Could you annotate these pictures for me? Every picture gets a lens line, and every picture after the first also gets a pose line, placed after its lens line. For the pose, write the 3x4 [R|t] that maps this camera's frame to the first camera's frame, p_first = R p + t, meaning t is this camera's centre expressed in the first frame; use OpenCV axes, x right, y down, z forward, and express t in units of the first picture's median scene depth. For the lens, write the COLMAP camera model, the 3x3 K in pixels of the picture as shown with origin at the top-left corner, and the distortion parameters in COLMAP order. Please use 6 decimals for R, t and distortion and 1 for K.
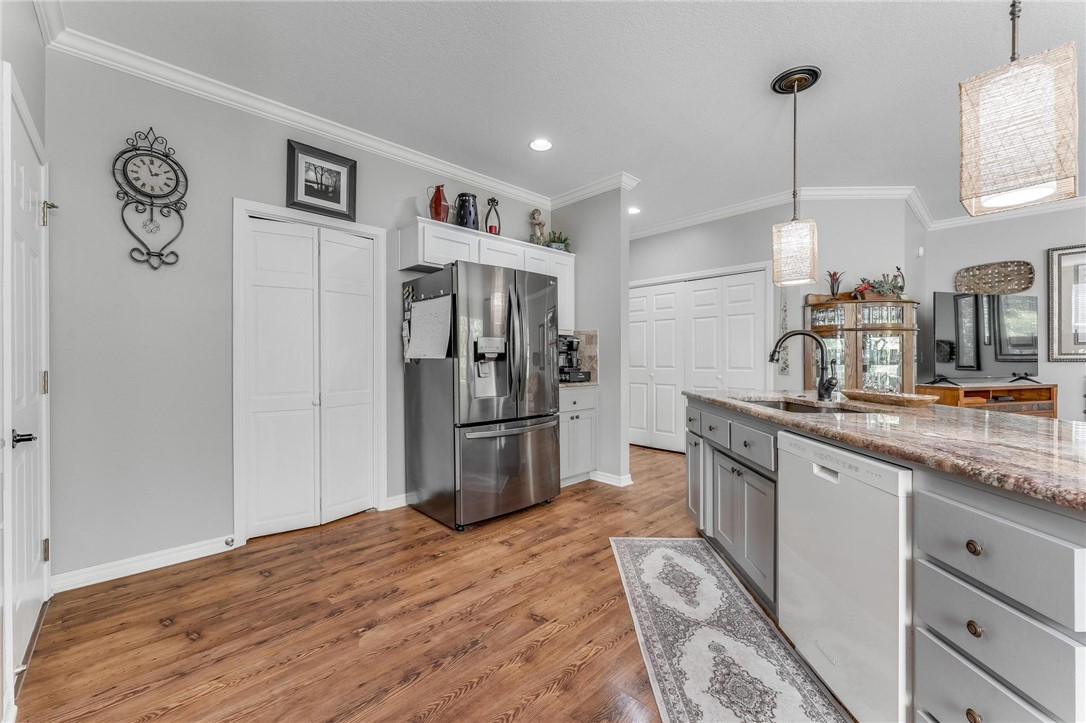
lens RADIAL K [[435.8, 0, 545.4], [0, 435.8, 360.6], [0, 0, 1]] dist [-0.000024, 0.000016]
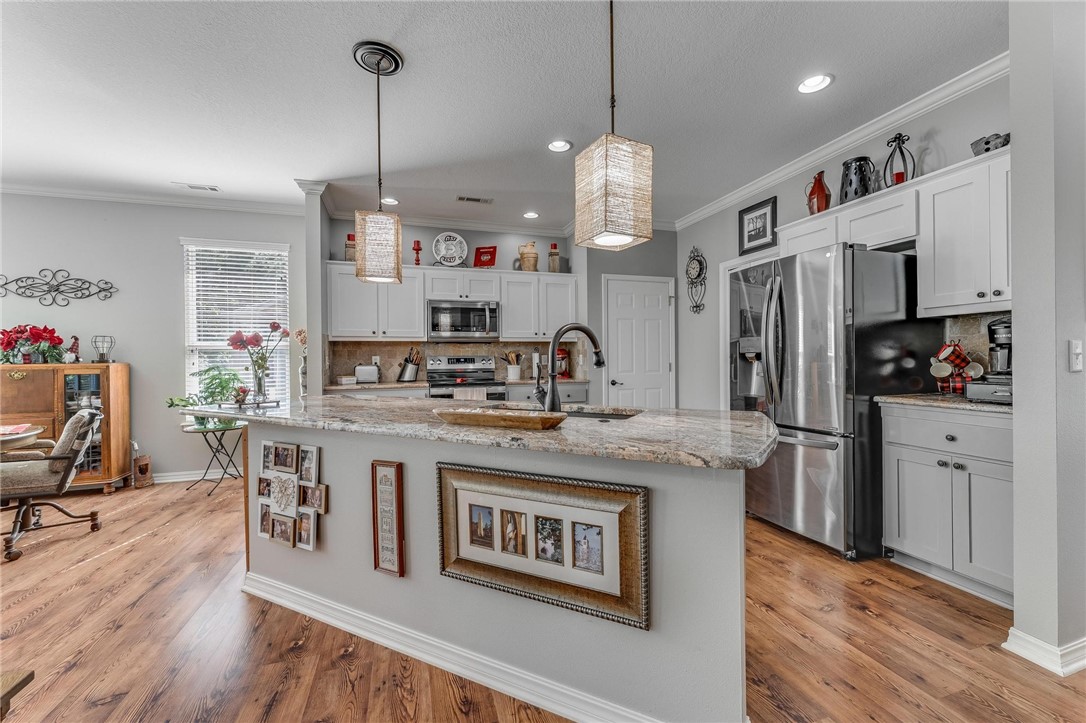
lens RADIAL K [[435.8, 0, 545.4], [0, 435.8, 360.6], [0, 0, 1]] dist [-0.000024, 0.000016]
pose [[-0.438225, 0.010101, -0.898809, 1.041485], [0.005819, 0.999948, 0.008400, -0.010295], [0.898847, -0.001549, -0.438260, 1.043947]]
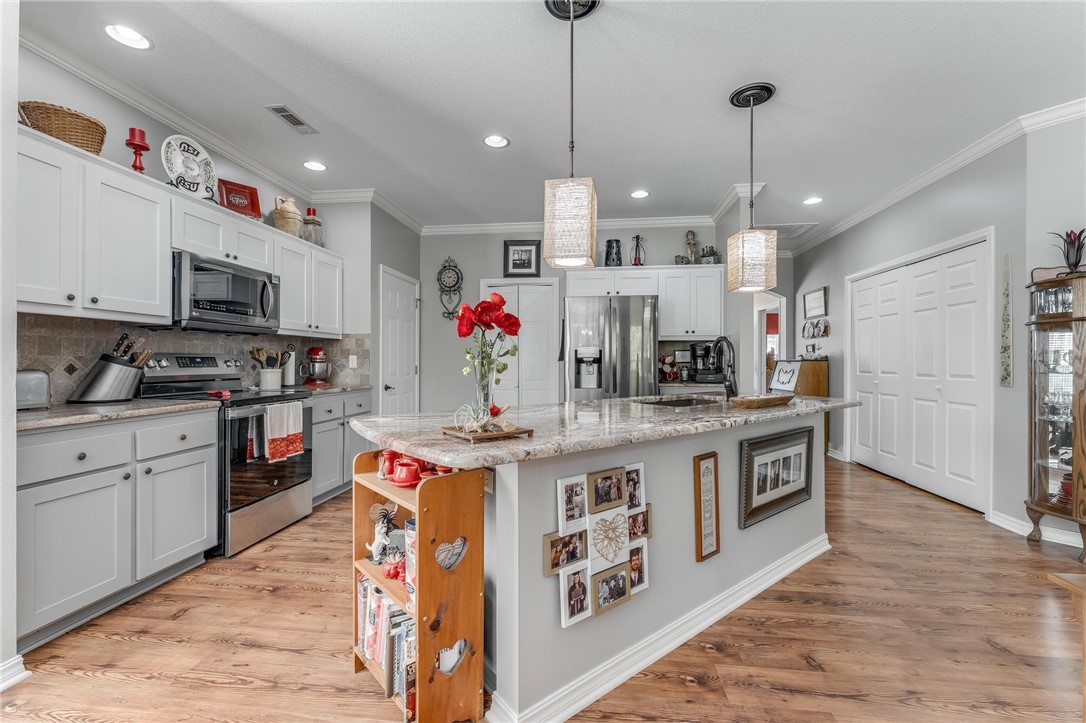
lens RADIAL K [[449.3, 0, 544.4], [0, 449.3, 361.8], [0, 0, 1]] dist [0.001061, 0.000089]
pose [[0.630816, 0.004725, -0.775918, 0.961796], [-0.007980, 0.999968, -0.000398, -0.001734], [0.775892, 0.006443, 0.630833, -0.049790]]
